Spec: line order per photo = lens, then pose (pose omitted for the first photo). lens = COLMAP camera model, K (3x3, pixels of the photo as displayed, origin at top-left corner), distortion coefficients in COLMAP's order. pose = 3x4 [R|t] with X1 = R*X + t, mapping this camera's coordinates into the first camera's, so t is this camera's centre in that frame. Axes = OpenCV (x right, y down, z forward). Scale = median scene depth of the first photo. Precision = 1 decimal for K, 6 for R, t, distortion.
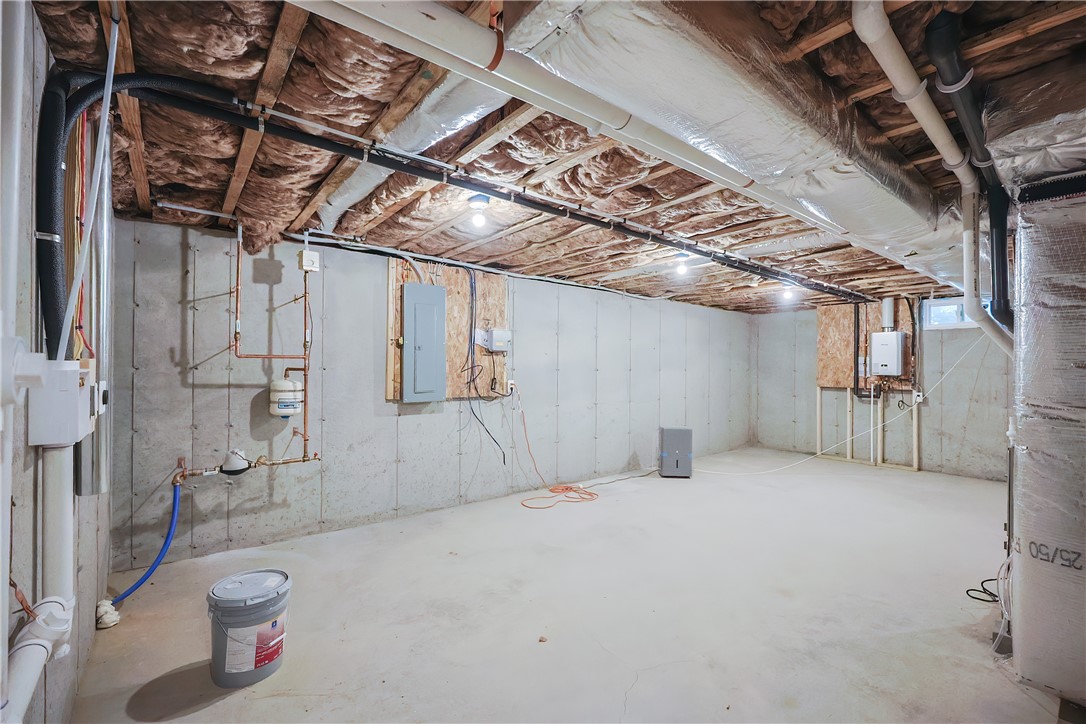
lens RADIAL K [[465.4, 0, 552.1], [0, 465.4, 362.1], [0, 0, 1]] dist [-0.000996, -0.000071]
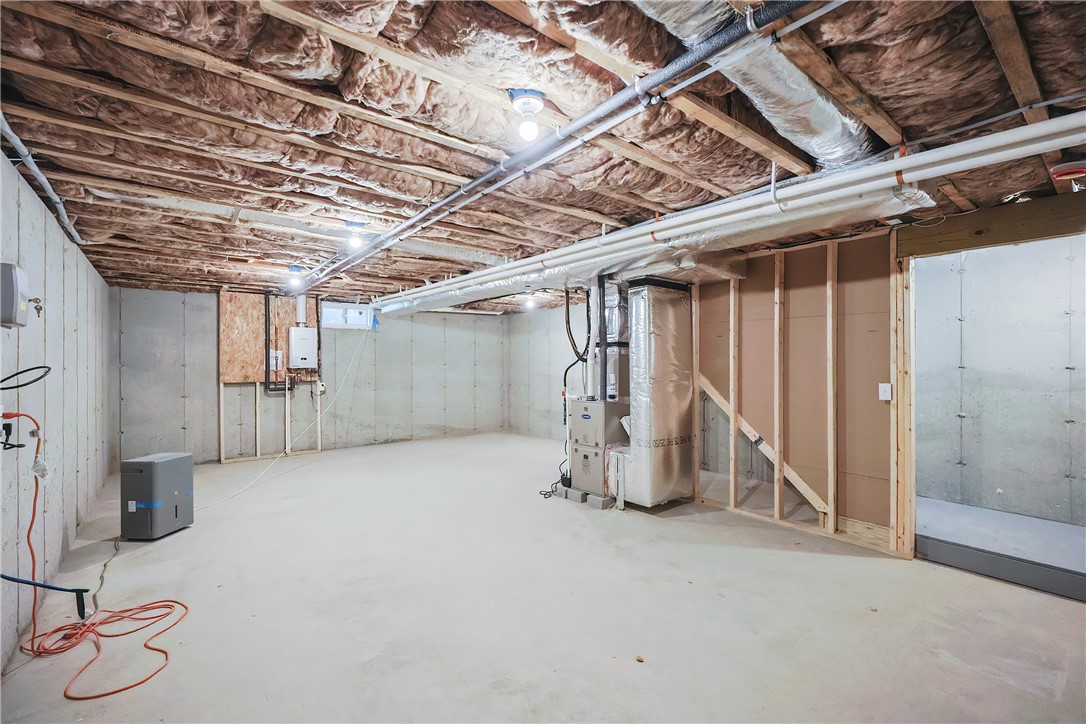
lens RADIAL K [[465.4, 0, 552.1], [0, 465.4, 362.1], [0, 0, 1]] dist [-0.000996, -0.000071]
pose [[0.009283, -0.011606, 0.999890, -0.436010], [-0.008463, 0.999896, 0.011685, -0.003281], [-0.999921, -0.008570, 0.009184, 0.540294]]
